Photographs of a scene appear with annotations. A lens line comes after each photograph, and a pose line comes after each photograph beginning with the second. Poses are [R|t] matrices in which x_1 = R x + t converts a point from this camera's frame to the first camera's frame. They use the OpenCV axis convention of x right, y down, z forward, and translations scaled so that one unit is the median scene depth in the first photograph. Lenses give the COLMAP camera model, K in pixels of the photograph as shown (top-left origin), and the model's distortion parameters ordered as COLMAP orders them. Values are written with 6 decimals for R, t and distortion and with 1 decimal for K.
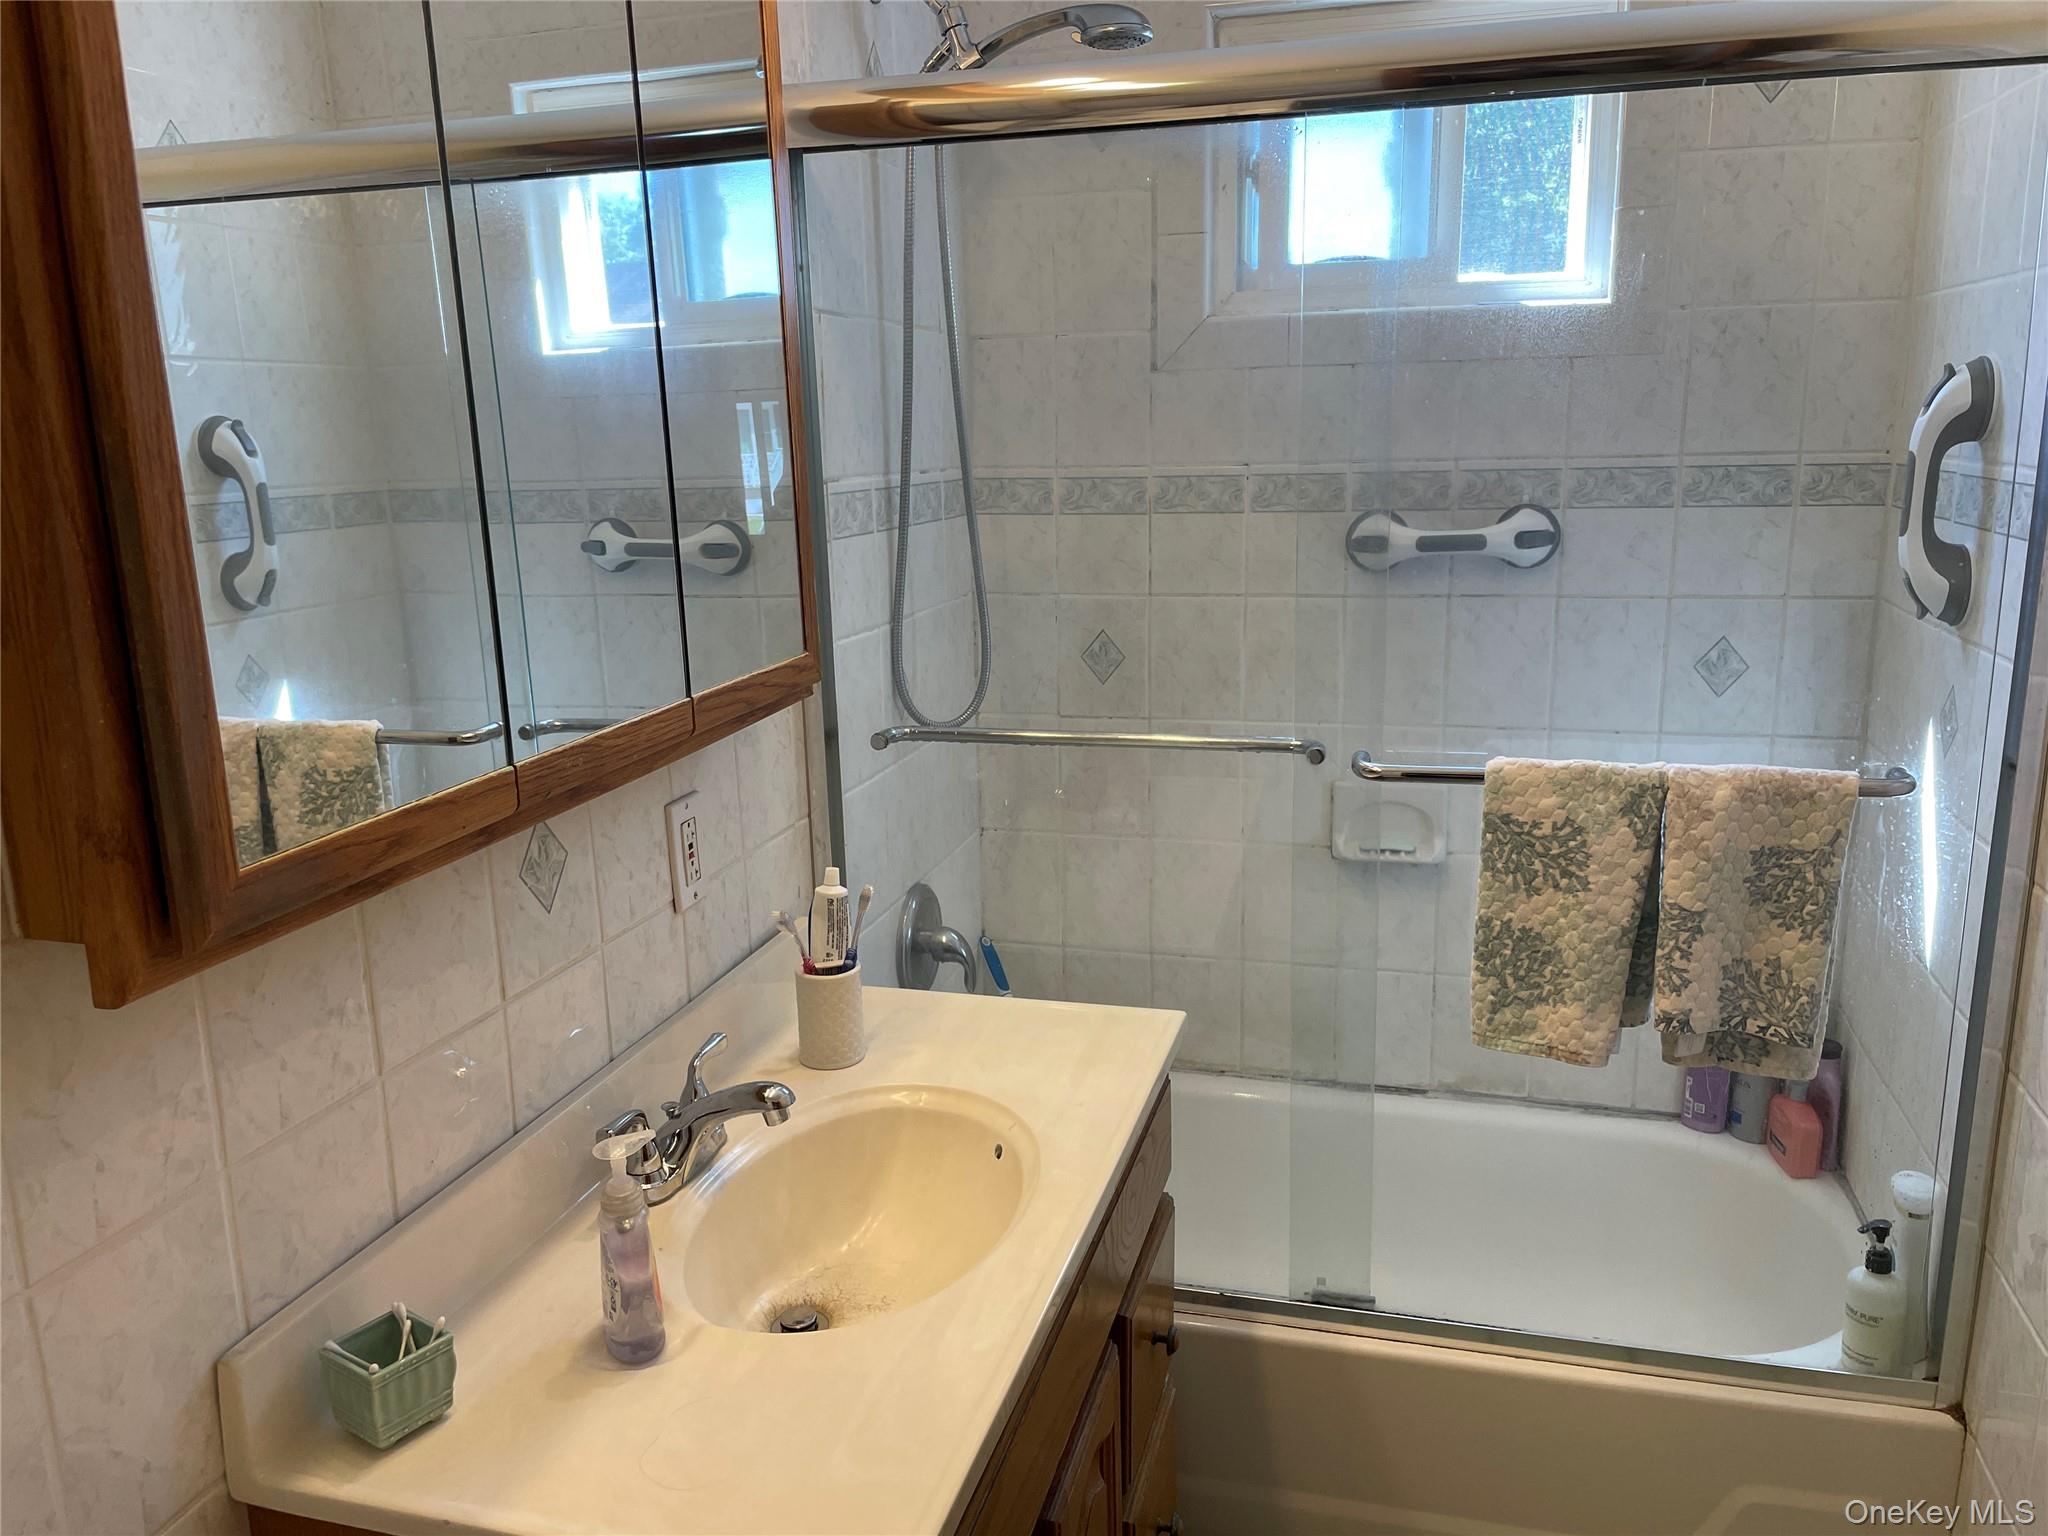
lens RADIAL K [[1545.3, 0, 1020.1], [0, 1545.3, 772.4], [0, 0, 1]] dist [0.087521, -0.106158]
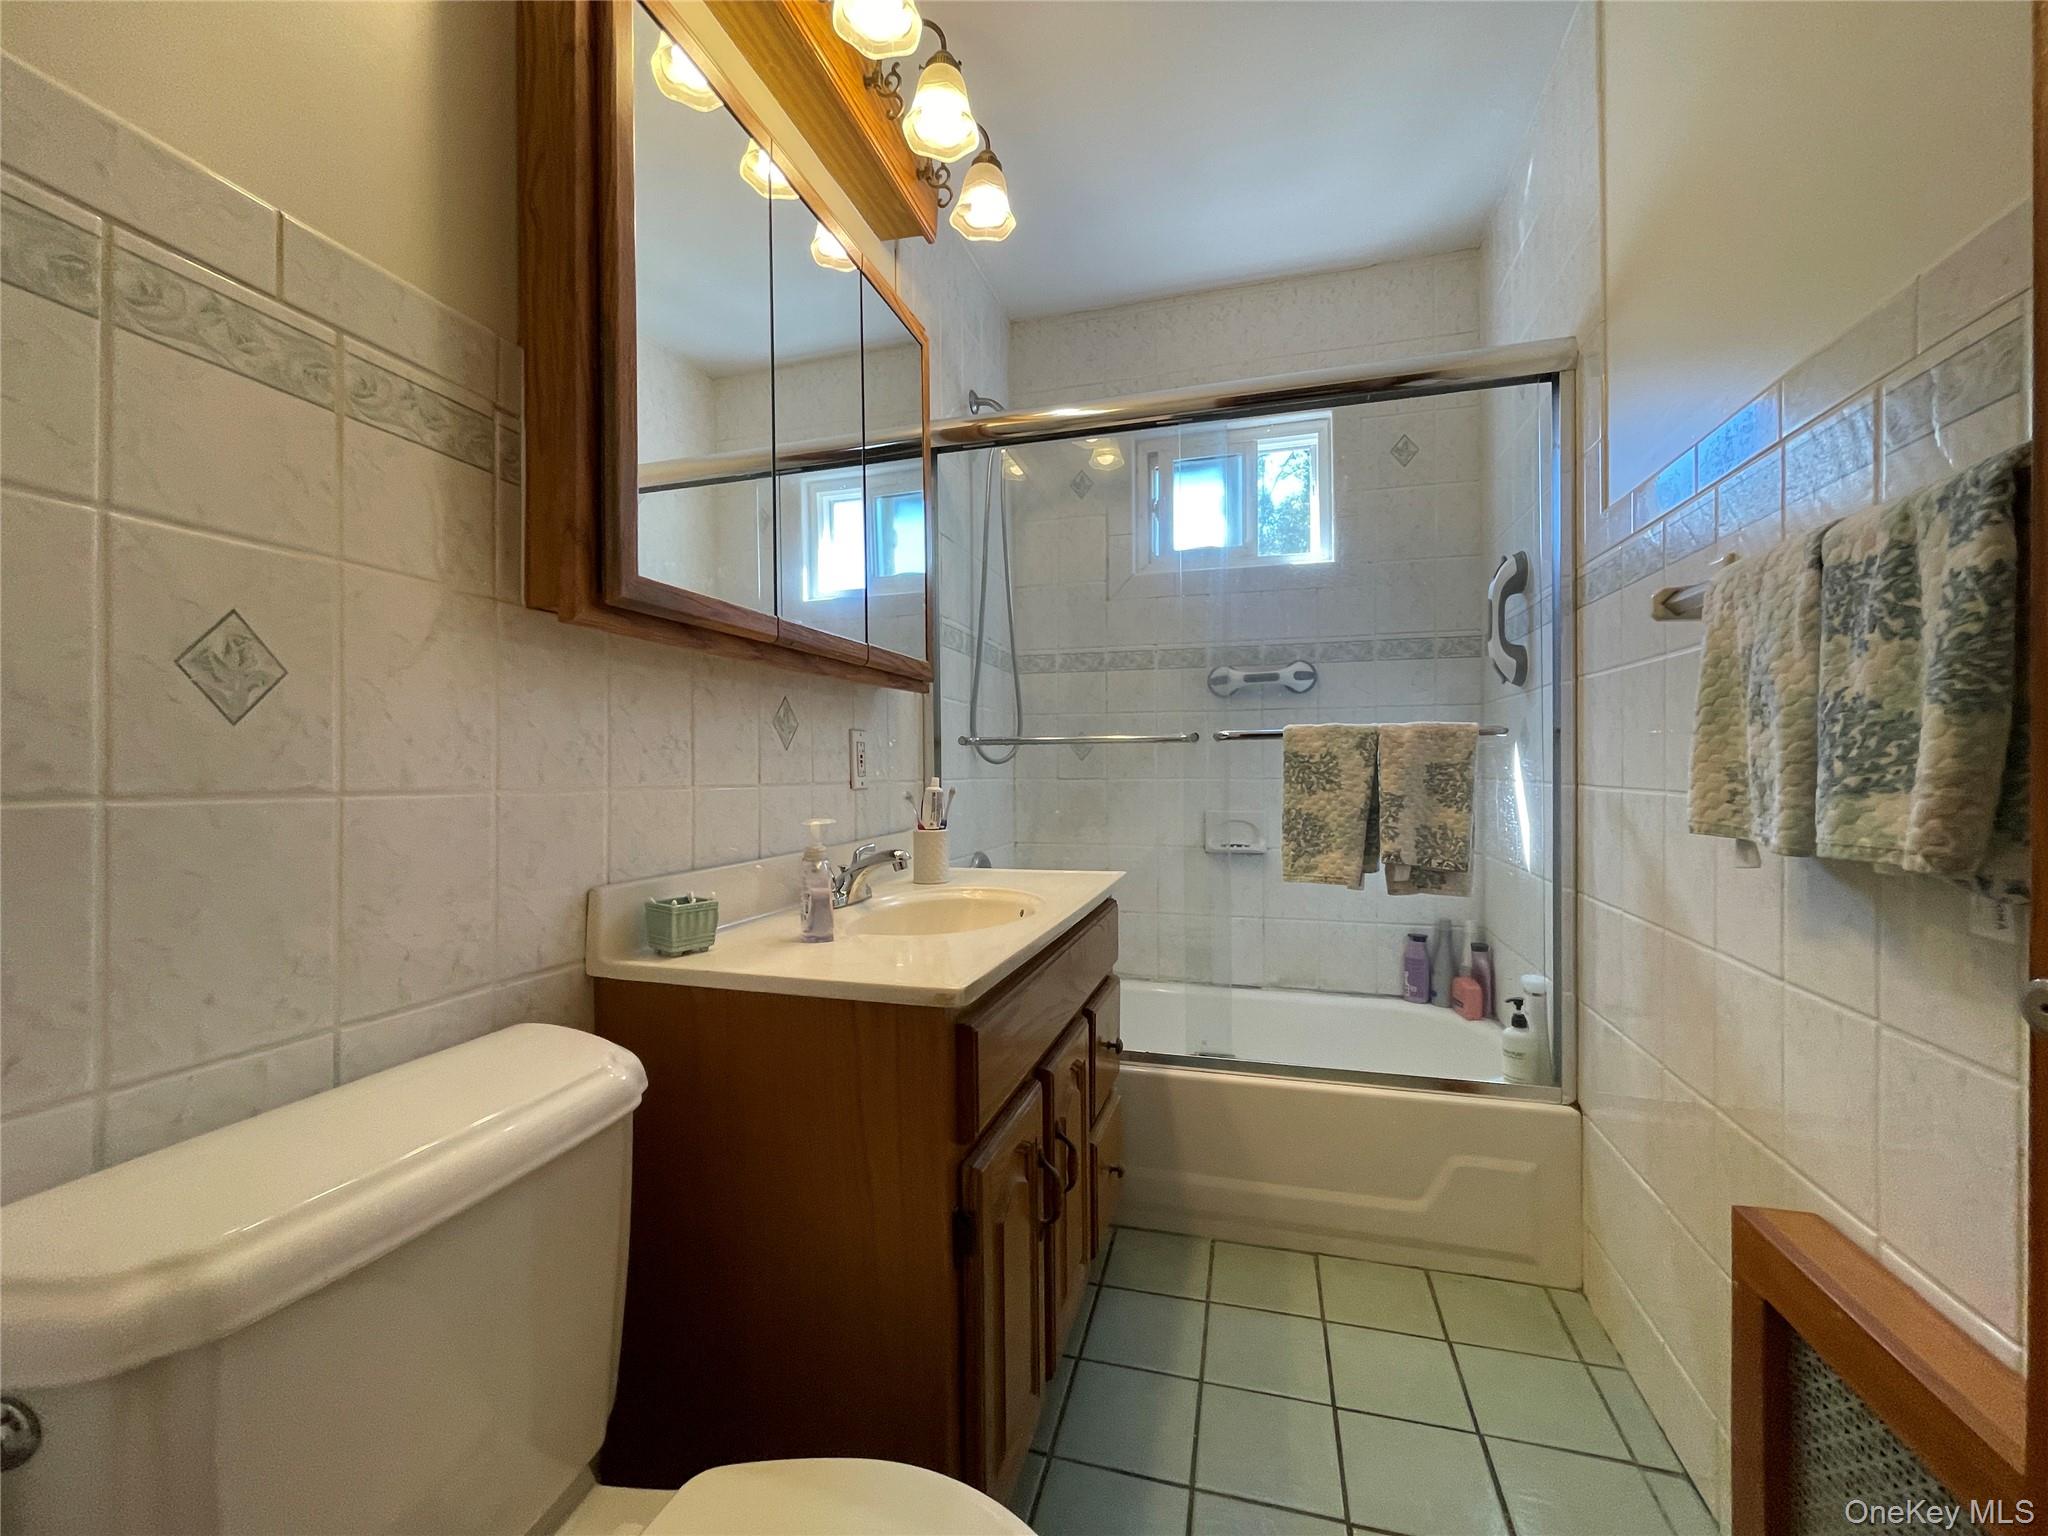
lens RADIAL K [[825.7, 0, 1023.7], [0, 825.7, 782.5], [0, 0, 1]] dist [-0.000833, -0.000683]
pose [[0.999668, 0.017245, -0.019131, 0.003790], [-0.021106, 0.974191, -0.224735, 0.271055], [0.014762, 0.225064, 0.974232, 0.030214]]
